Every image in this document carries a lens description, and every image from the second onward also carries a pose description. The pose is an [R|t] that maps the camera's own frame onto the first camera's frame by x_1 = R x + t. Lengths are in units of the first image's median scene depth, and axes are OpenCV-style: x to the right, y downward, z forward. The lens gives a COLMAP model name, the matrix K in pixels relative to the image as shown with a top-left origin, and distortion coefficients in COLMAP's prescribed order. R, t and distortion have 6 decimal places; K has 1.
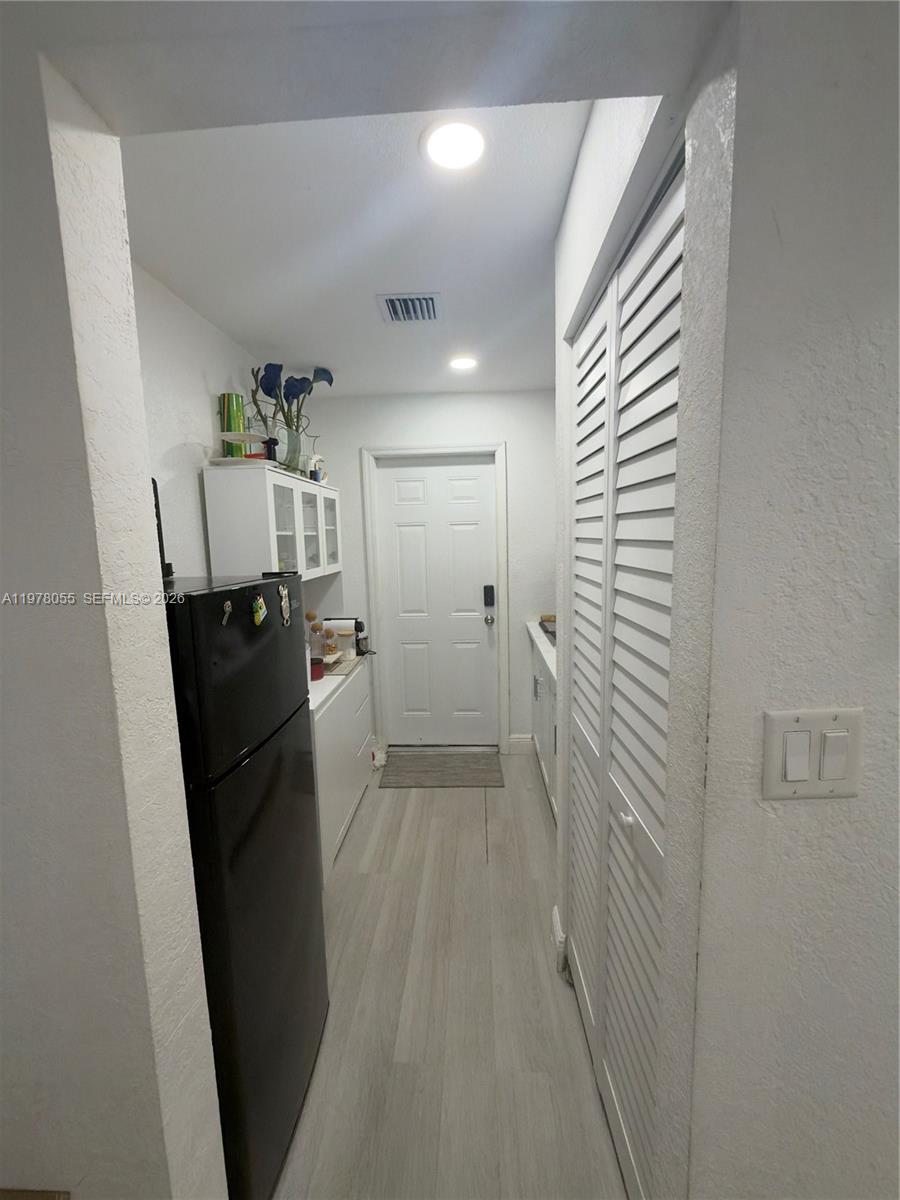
lens RADIAL K [[479.3, 0, 448.9], [0, 479.3, 595.5], [0, 0, 1]] dist [0.003315, -0.000029]
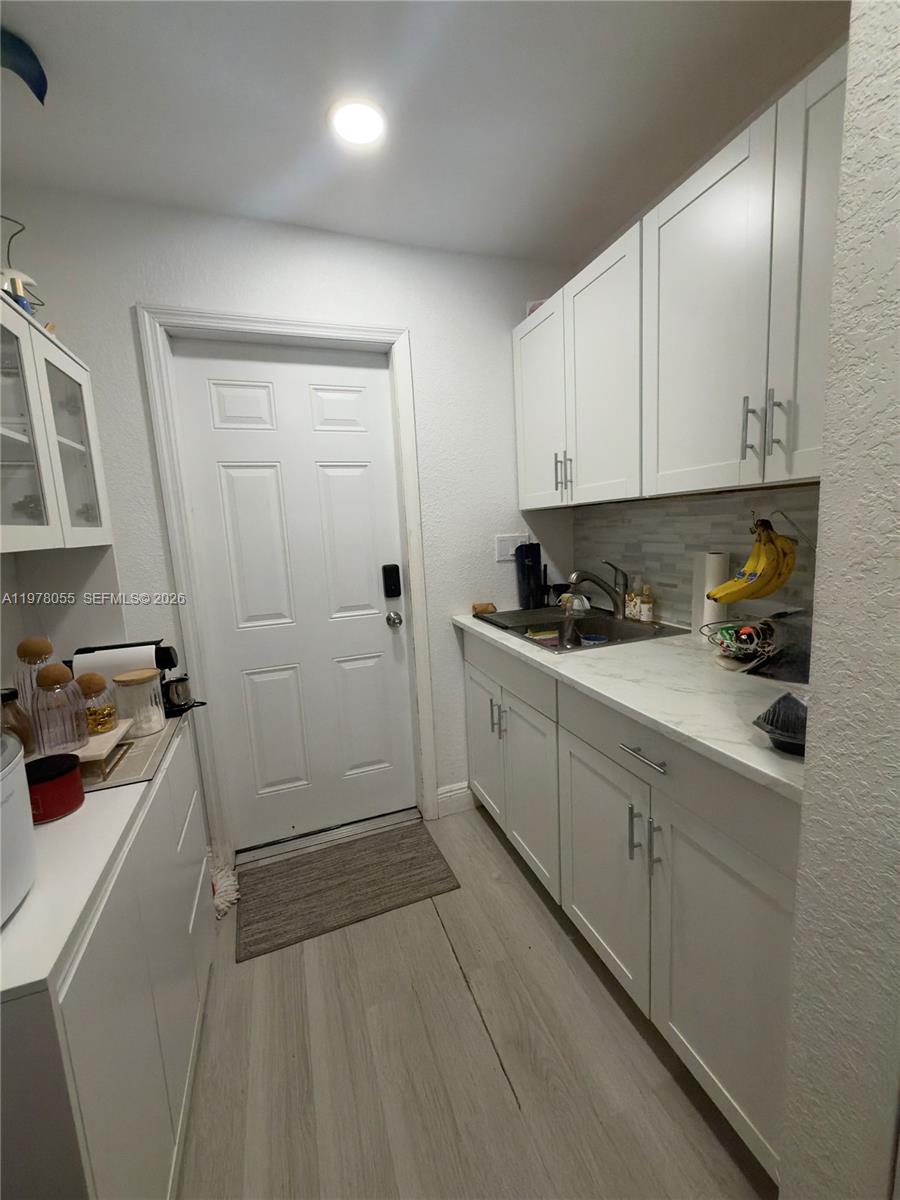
lens RADIAL K [[479.3, 0, 451.5], [0, 479.3, 596.7], [0, 0, 1]] dist [0.003315, -0.000029]
pose [[0.919264, -0.077855, 0.385865, -0.095531], [0.074295, 0.996944, 0.024154, 0.012036], [-0.386566, 0.006464, 0.922239, 0.403229]]
